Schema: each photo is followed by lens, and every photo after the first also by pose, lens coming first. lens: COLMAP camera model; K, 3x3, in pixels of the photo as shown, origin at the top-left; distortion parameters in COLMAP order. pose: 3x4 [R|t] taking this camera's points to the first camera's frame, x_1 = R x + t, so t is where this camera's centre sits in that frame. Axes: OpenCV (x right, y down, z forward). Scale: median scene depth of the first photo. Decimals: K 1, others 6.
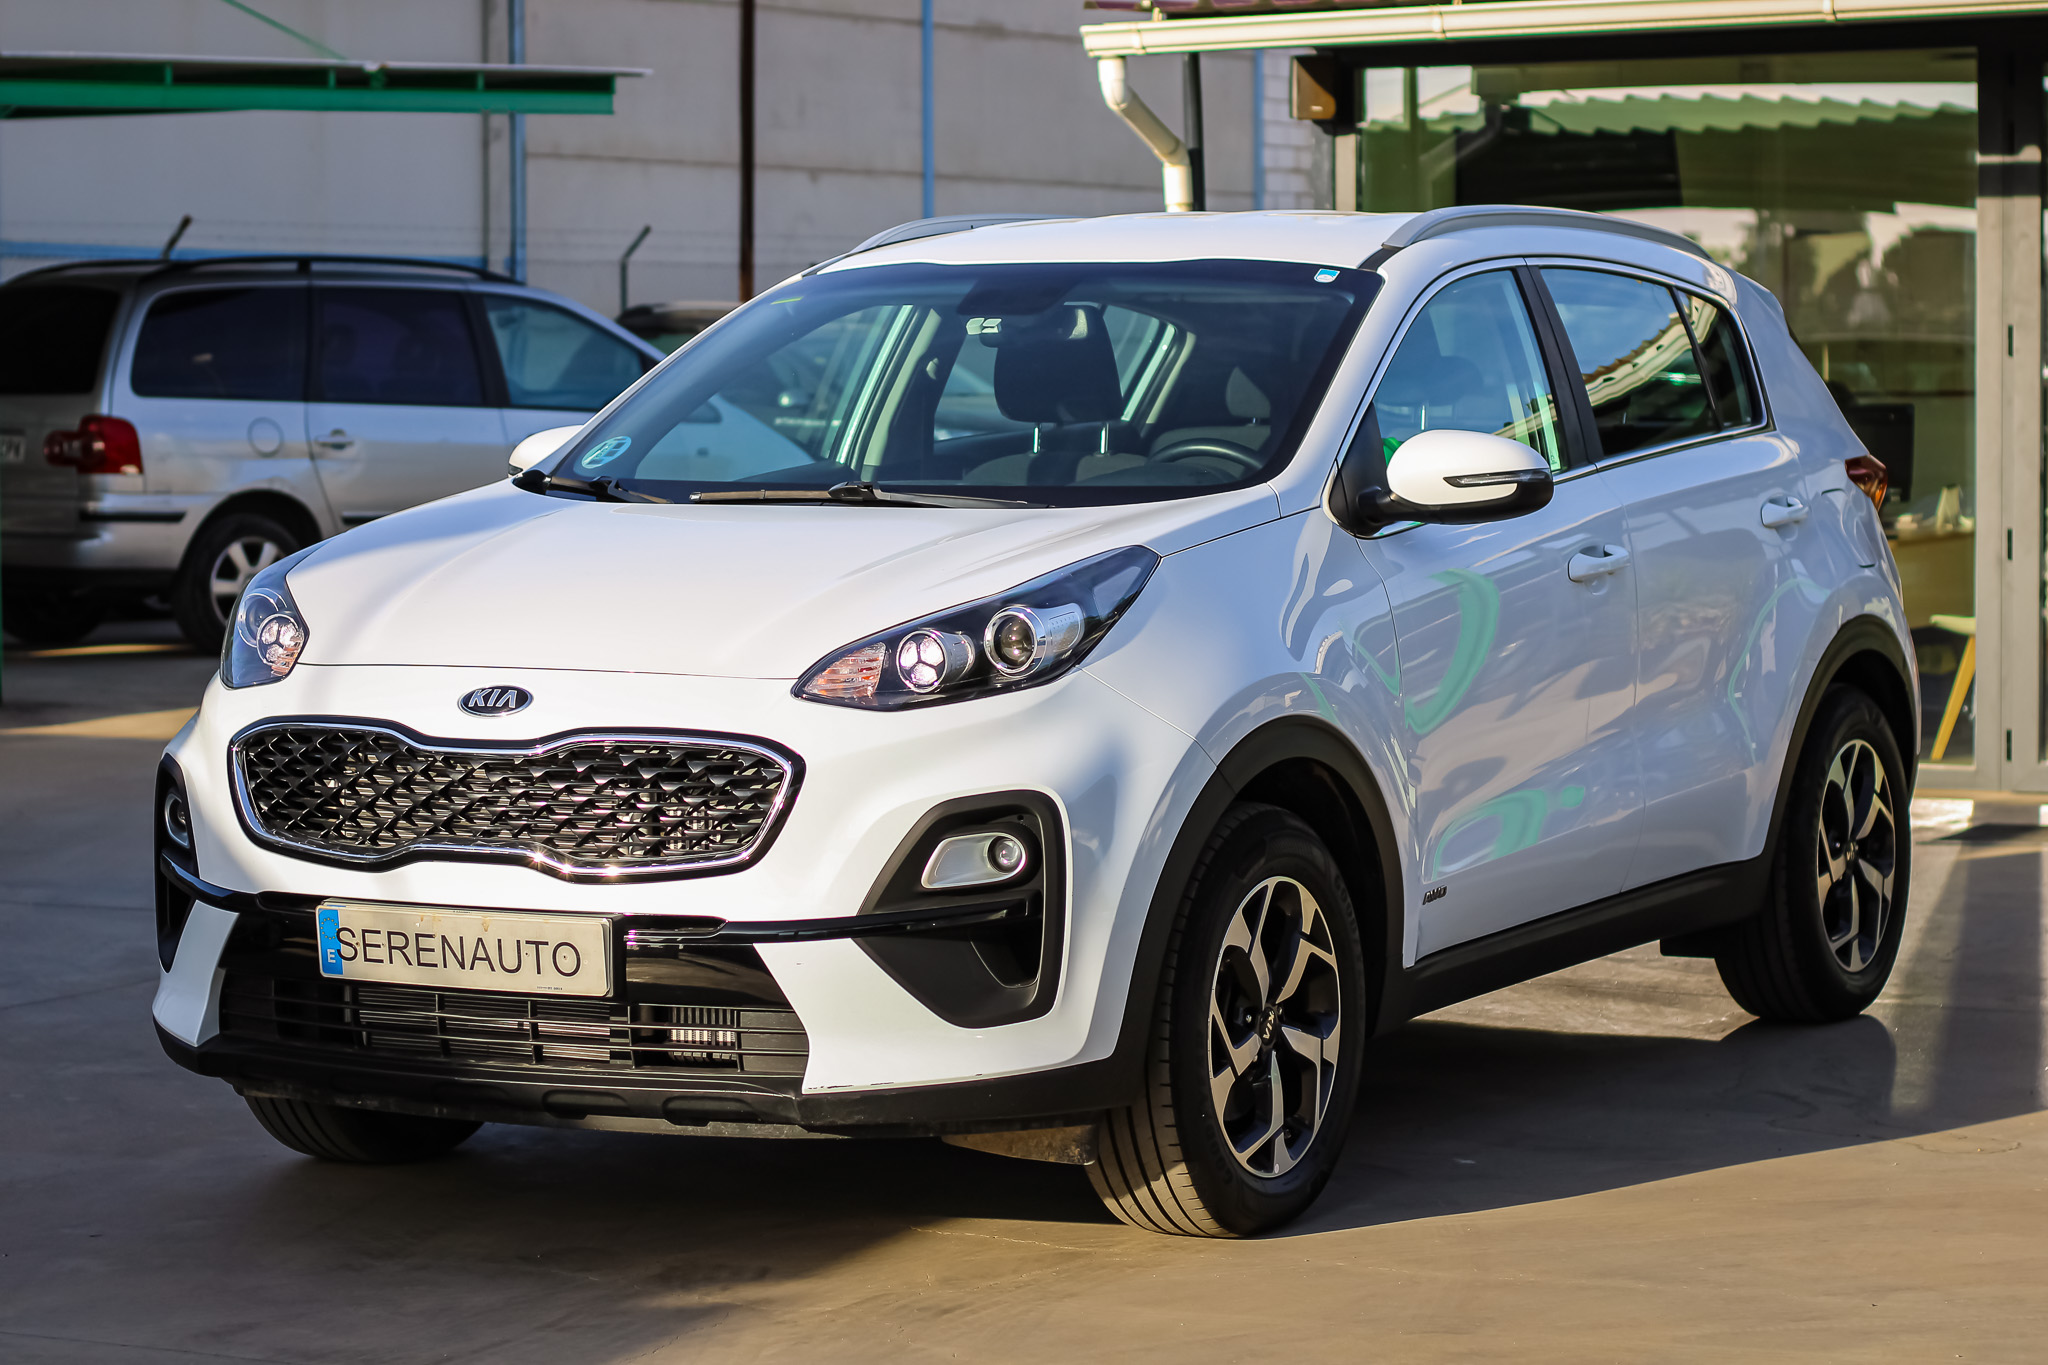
lens RADIAL K [[4891.5, 0, 1024.0], [0, 4891.5, 682.5], [0, 0, 1]] dist [-0.067947, 0.024530]
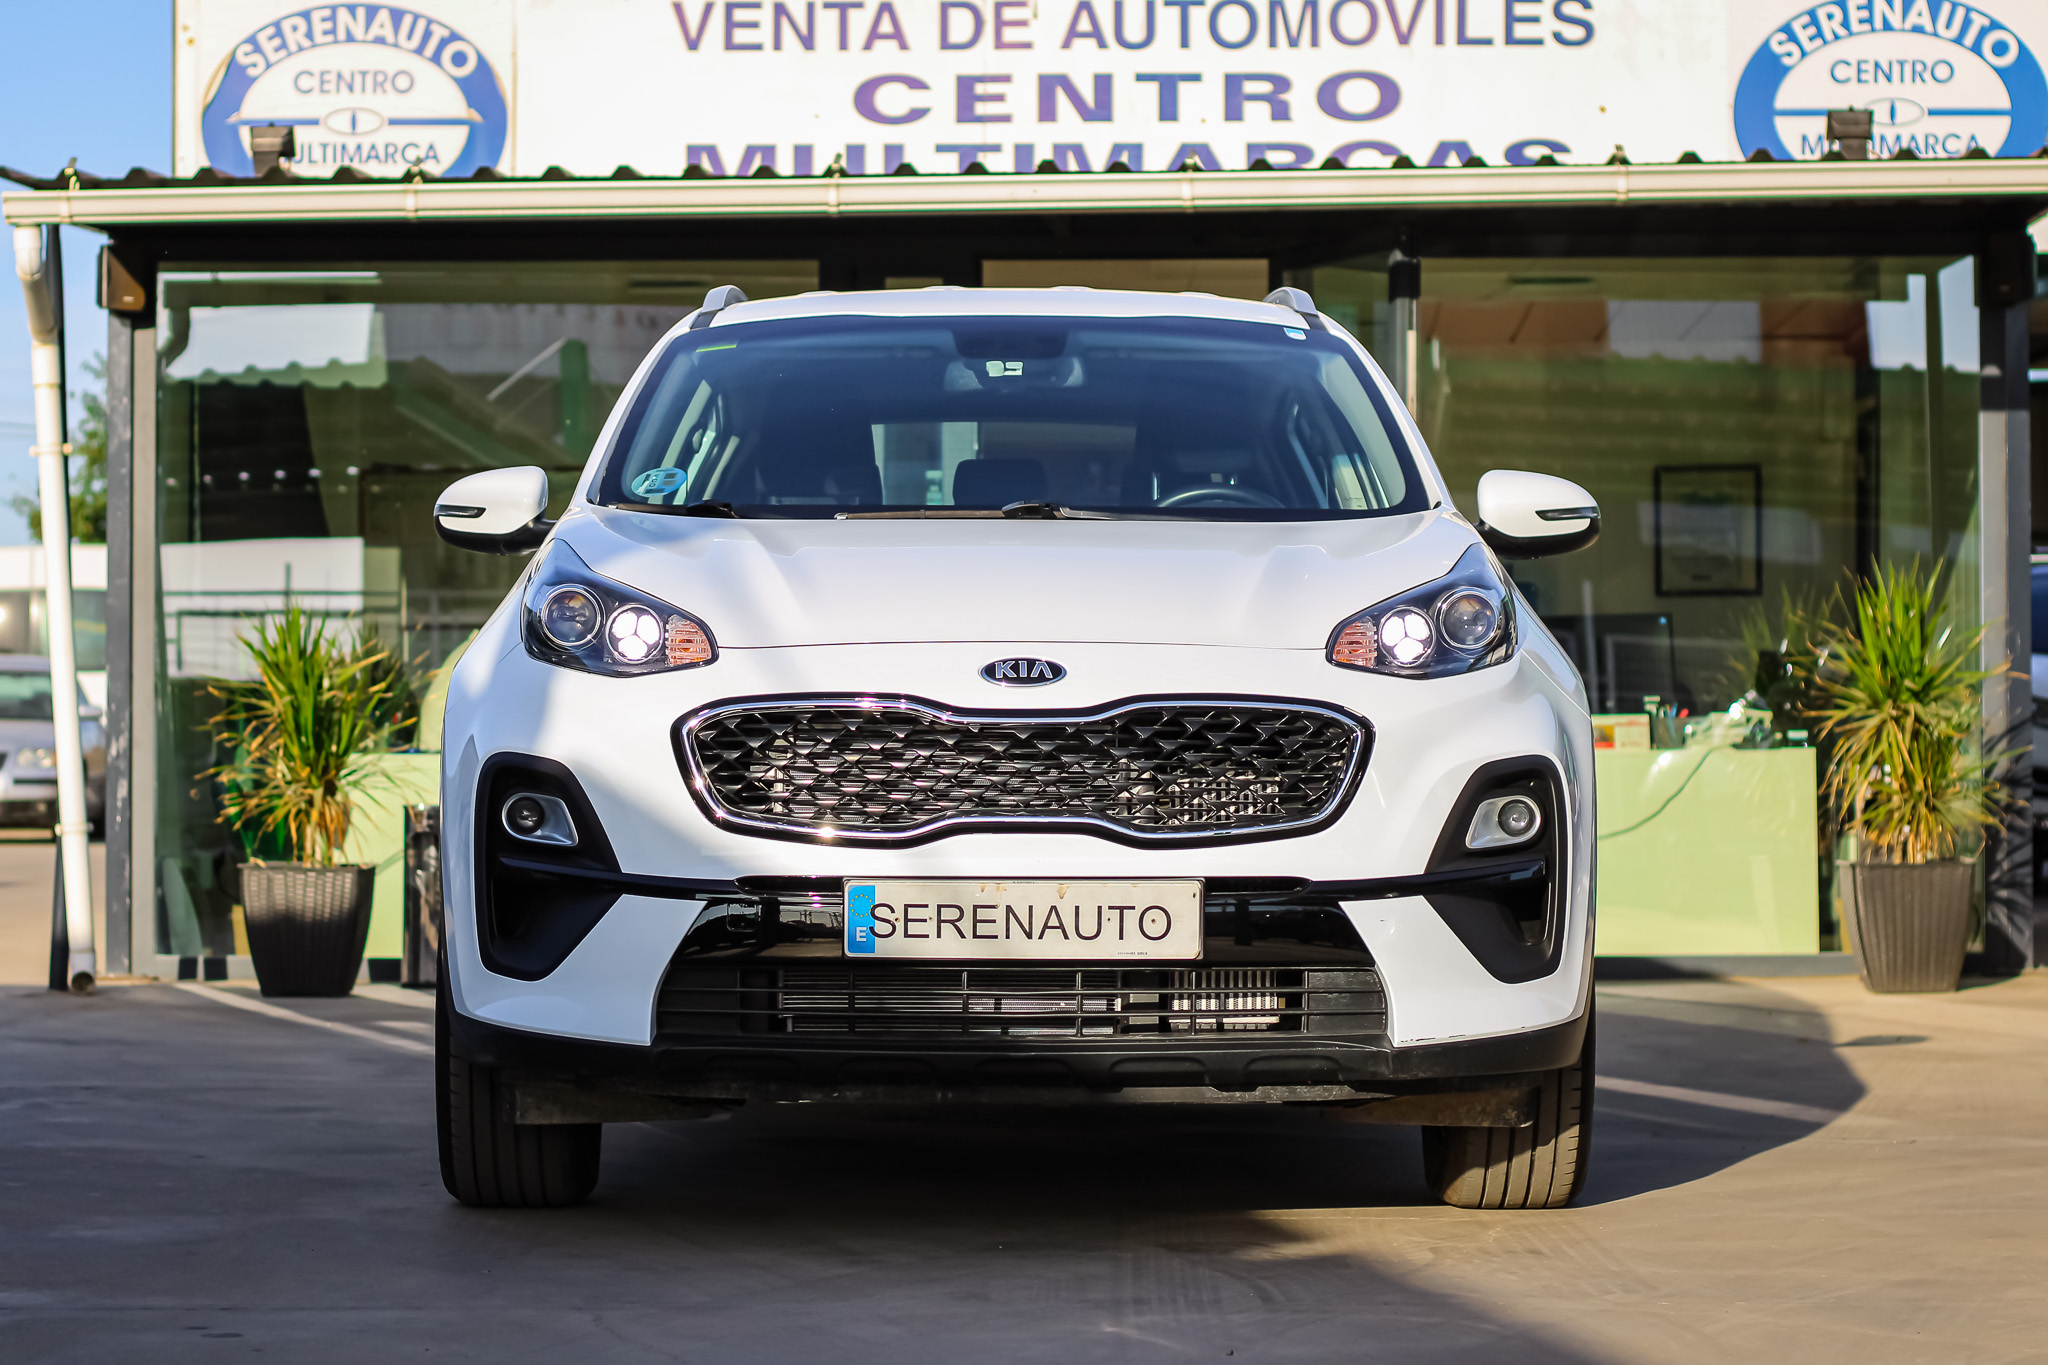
lens RADIAL K [[4891.5, 0, 1024.0], [0, 4891.5, 682.5], [0, 0, 1]] dist [-0.067947, 0.024530]
pose [[0.896868, 0.010863, 0.442166, -0.553438], [0.019890, 0.997696, -0.064855, 0.071056], [-0.441852, 0.066960, 0.894586, 0.113881]]
